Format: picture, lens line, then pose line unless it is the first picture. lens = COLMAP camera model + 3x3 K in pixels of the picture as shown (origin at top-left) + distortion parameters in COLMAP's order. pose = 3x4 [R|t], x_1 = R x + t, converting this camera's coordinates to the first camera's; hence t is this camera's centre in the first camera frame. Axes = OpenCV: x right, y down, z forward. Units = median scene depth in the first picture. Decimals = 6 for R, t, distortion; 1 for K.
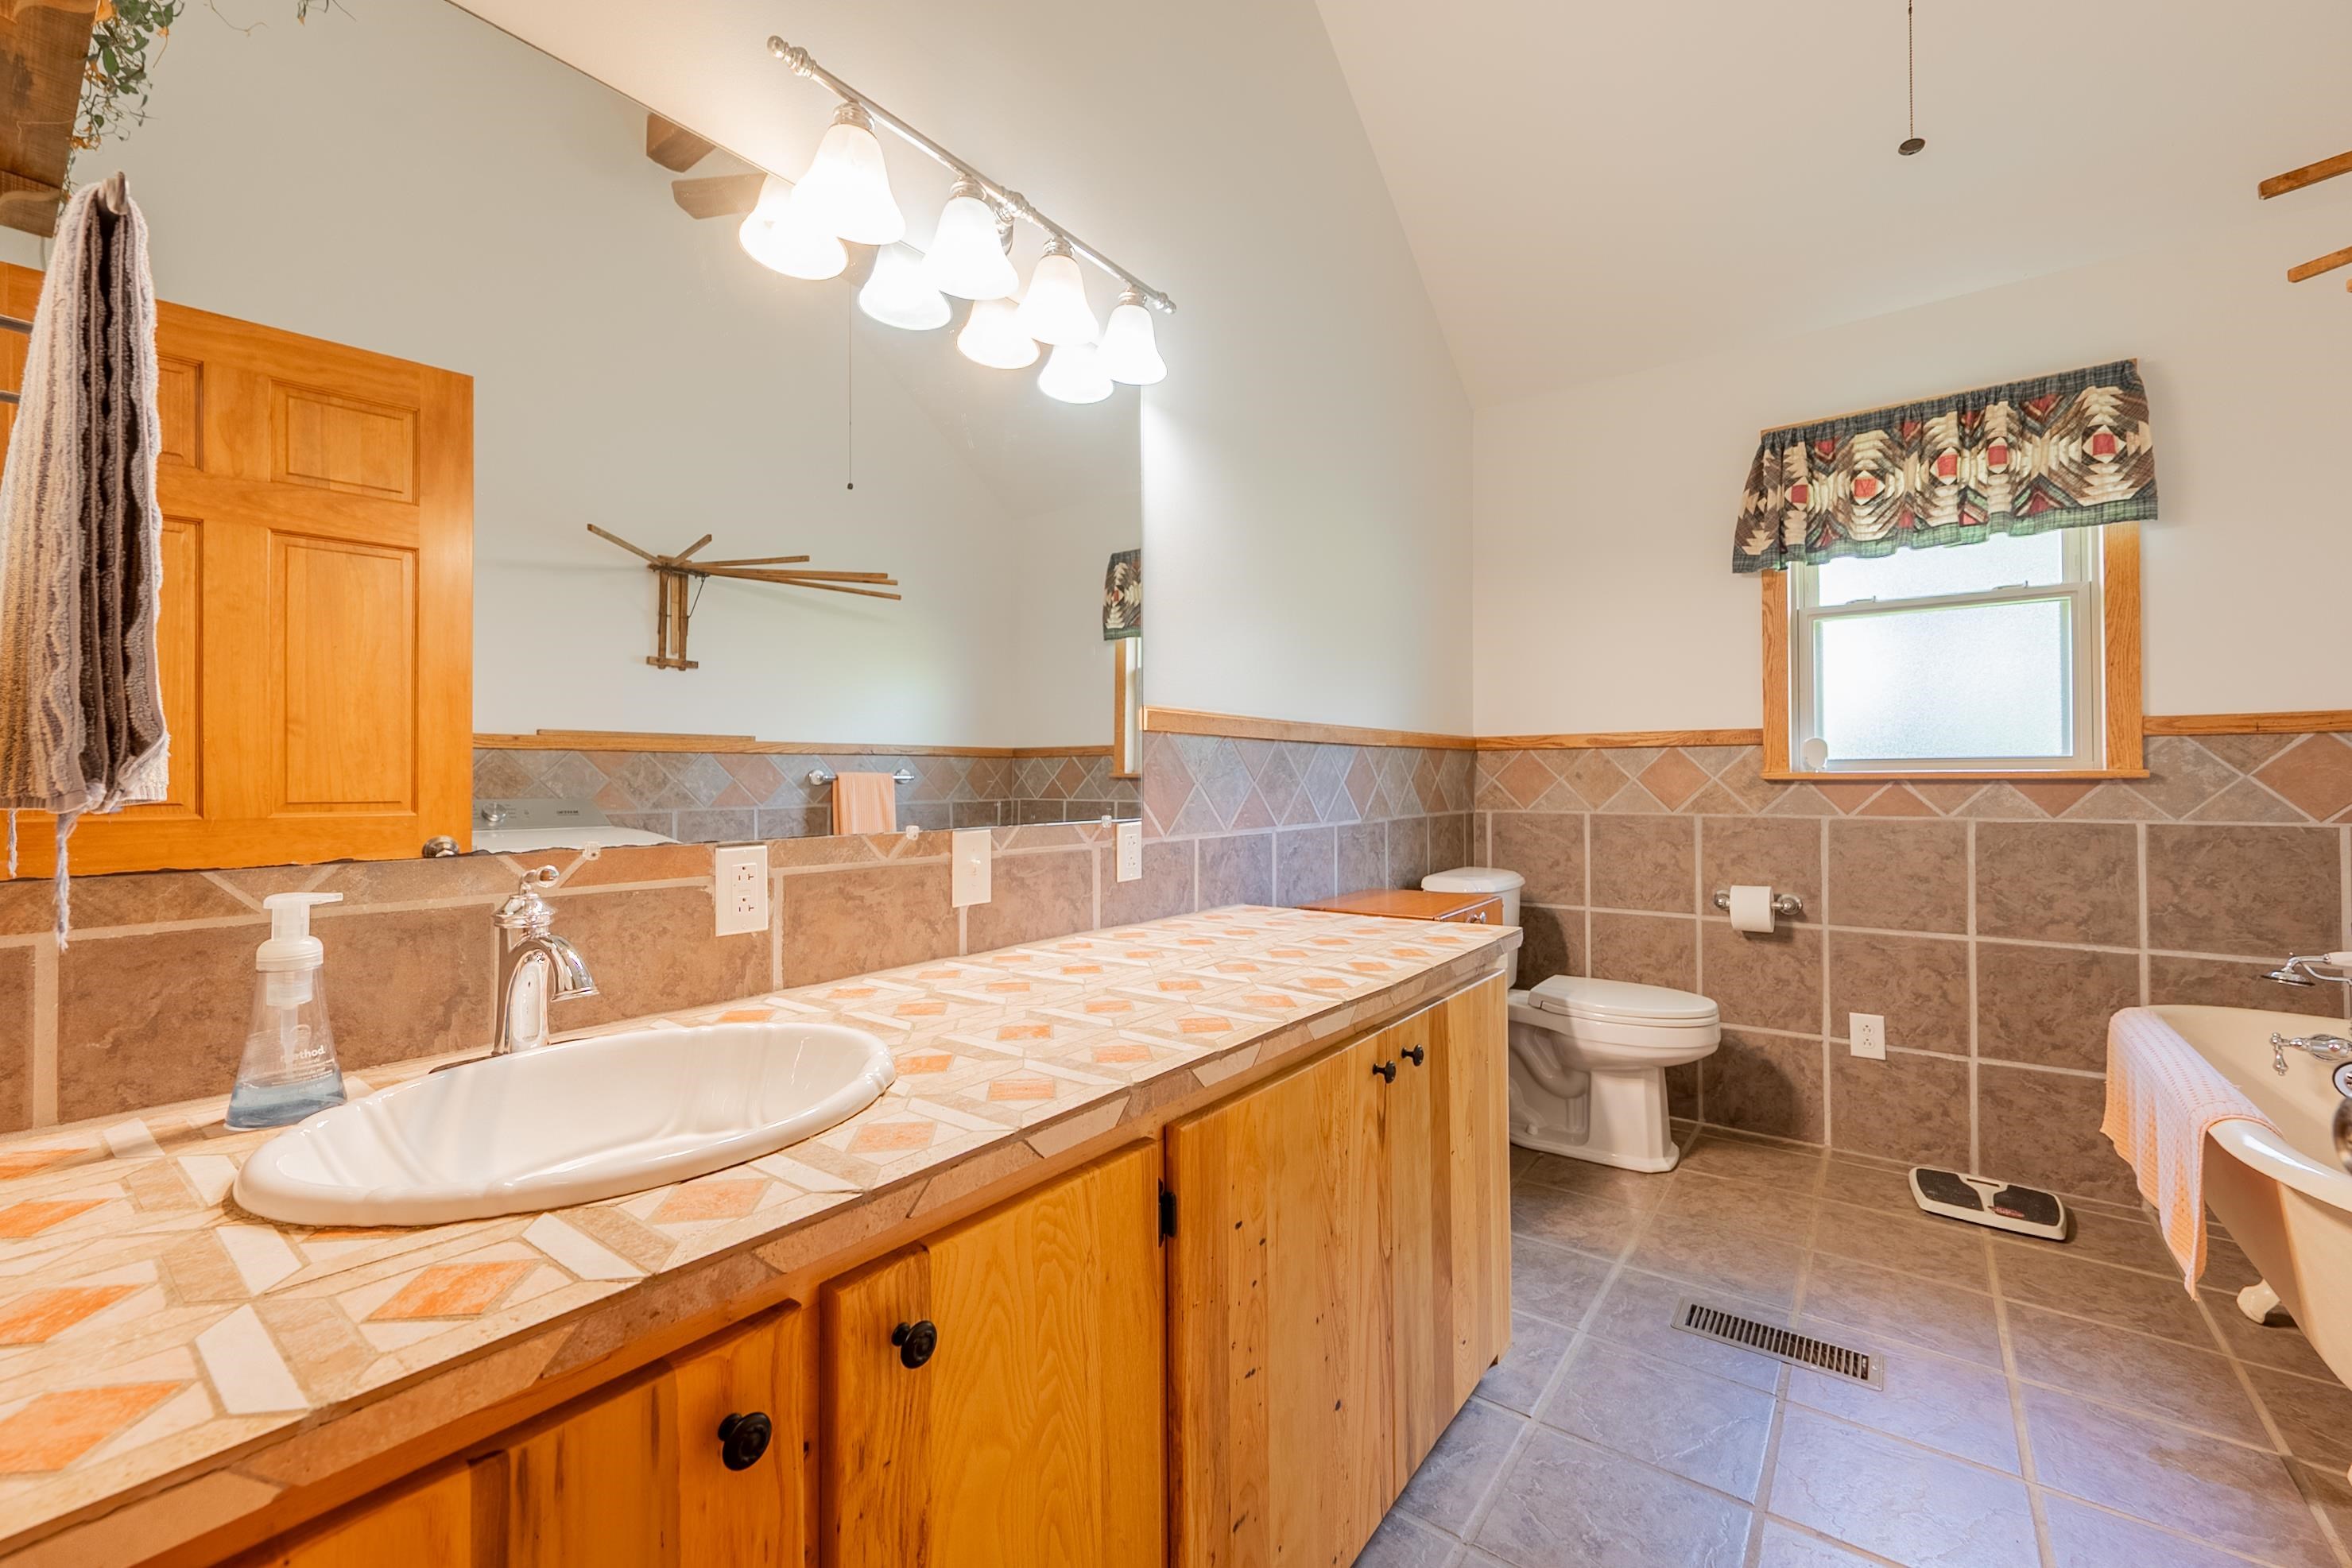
lens RADIAL K [[938.4, 0, 1170.5], [0, 938.4, 770.1], [0, 0, 1]] dist [-0.000165, 0.001312]
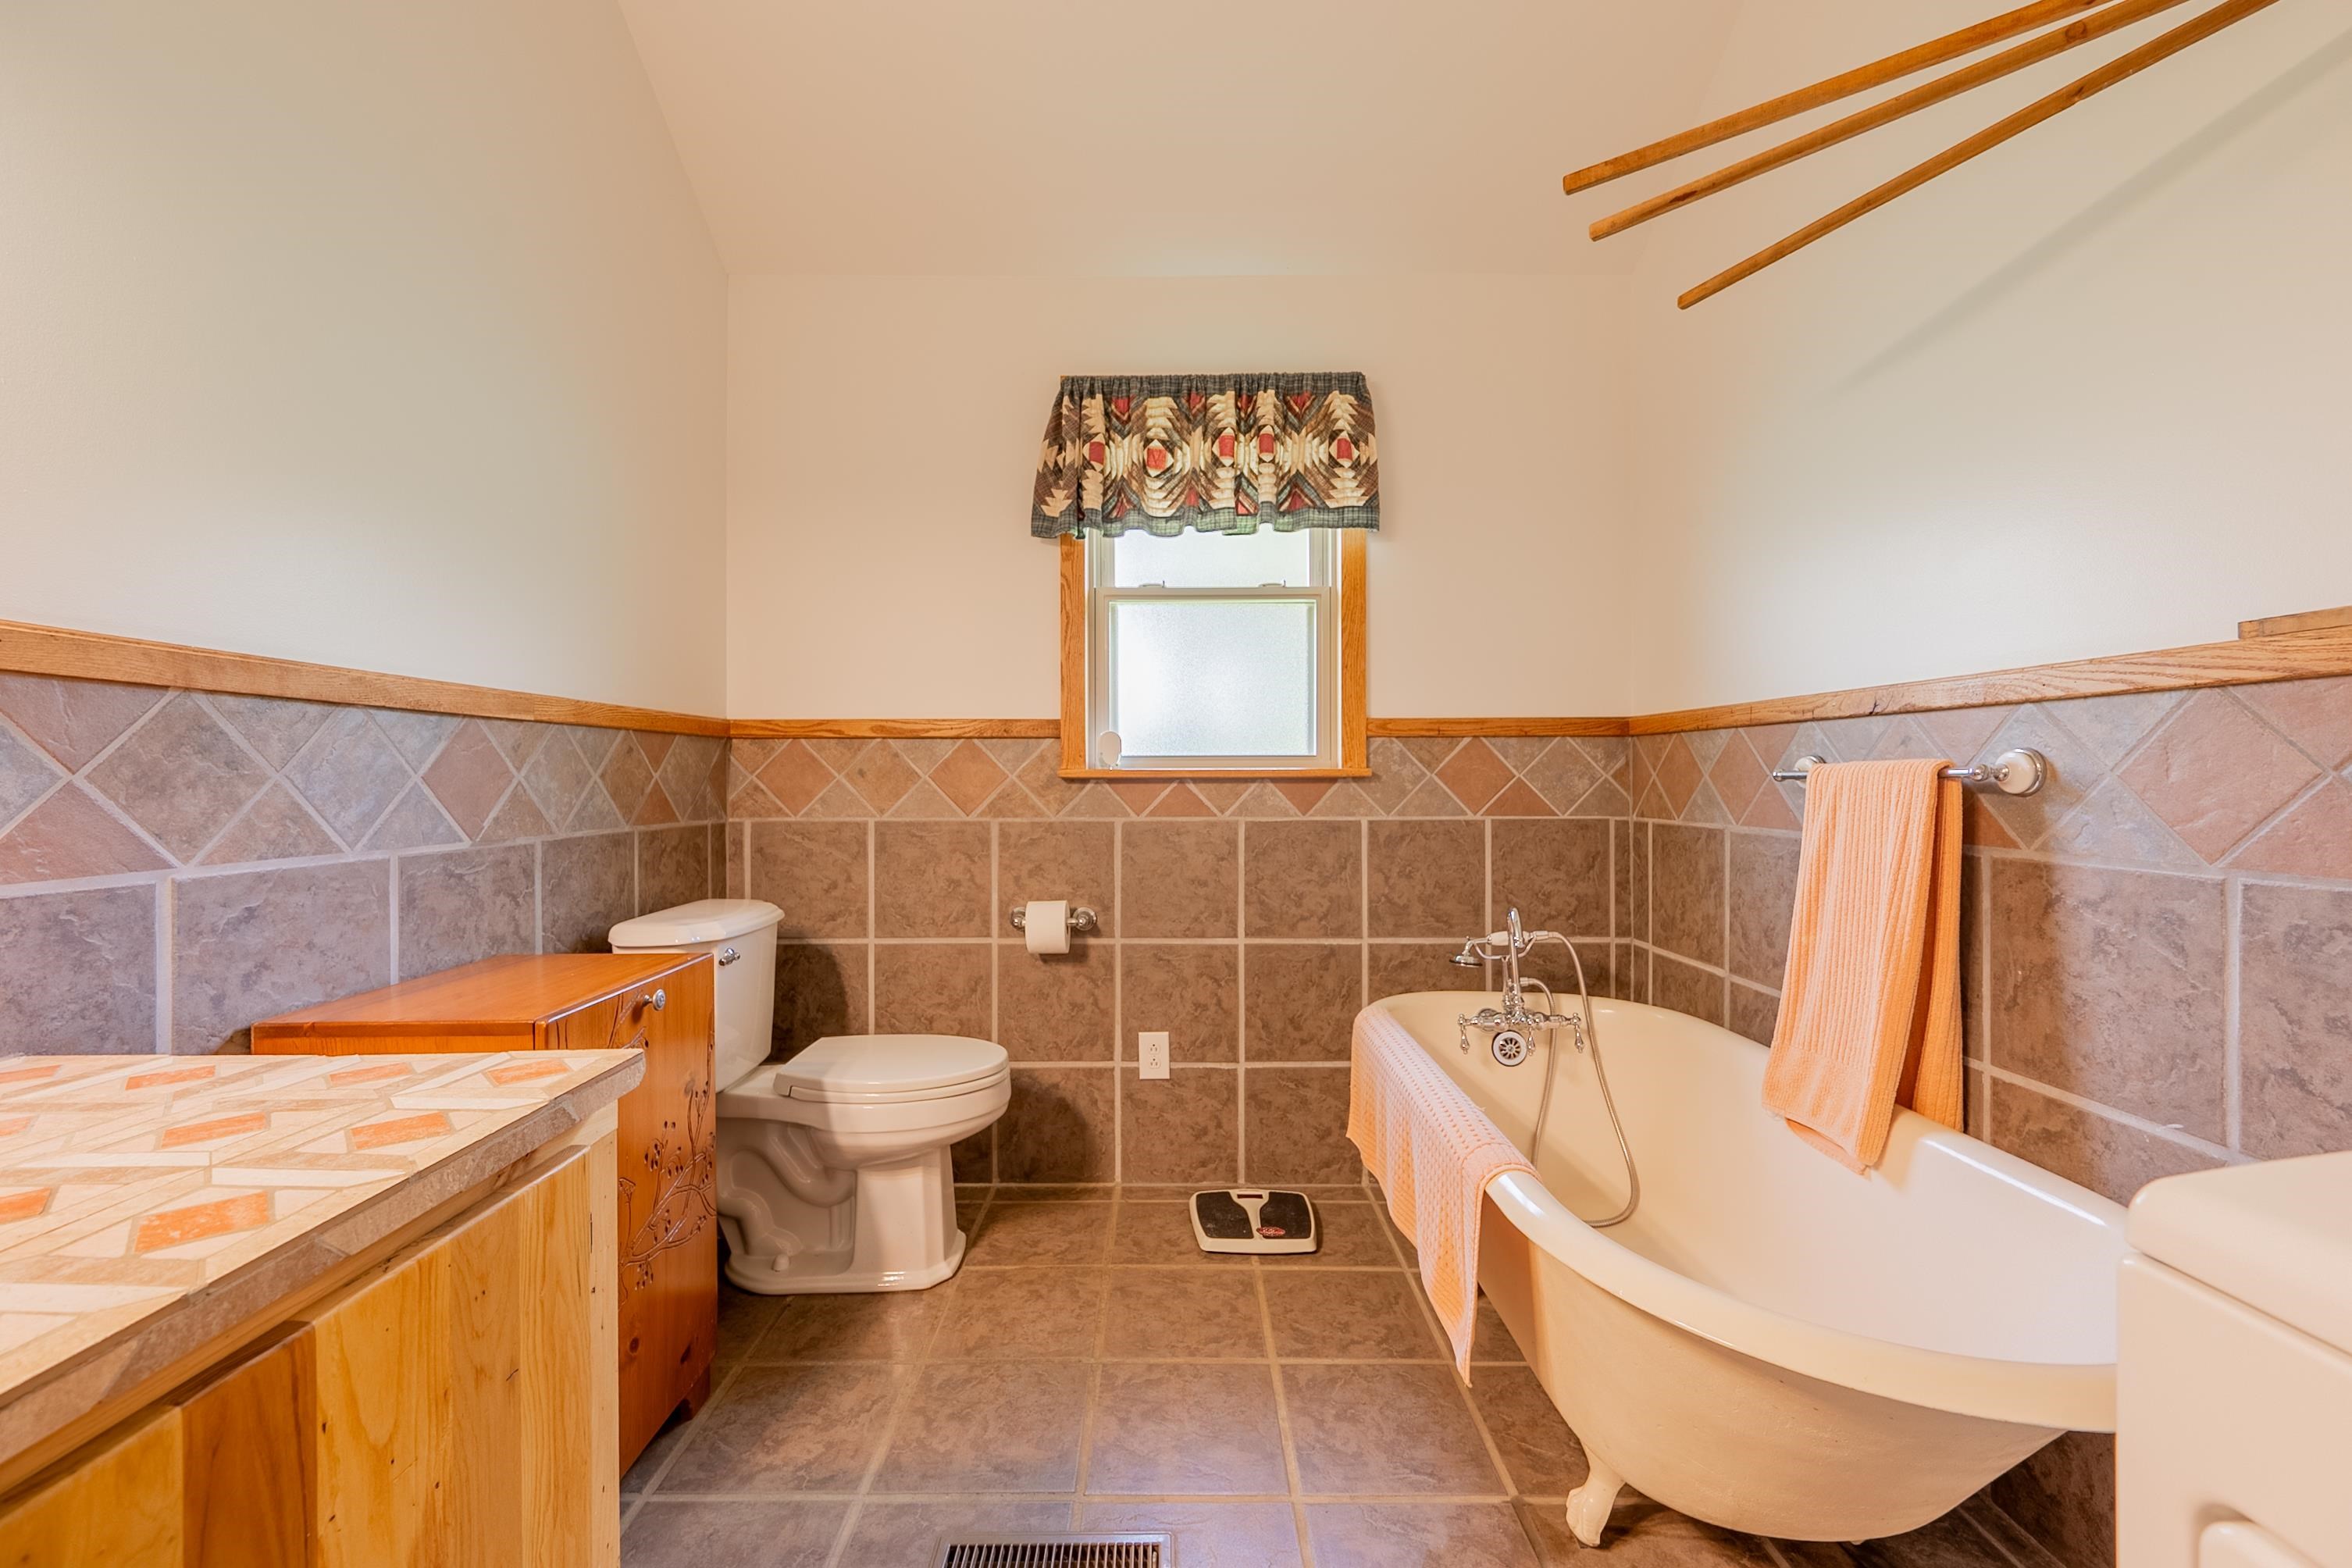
lens RADIAL K [[938.4, 0, 1170.4], [0, 938.4, 783.7], [0, 0, 1]] dist [-0.000165, 0.001312]
pose [[0.788620, 0.000154, 0.614880, 0.199882], [-0.007407, 0.999930, 0.009250, 0.007629], [-0.614836, -0.011849, 0.788566, 0.283507]]
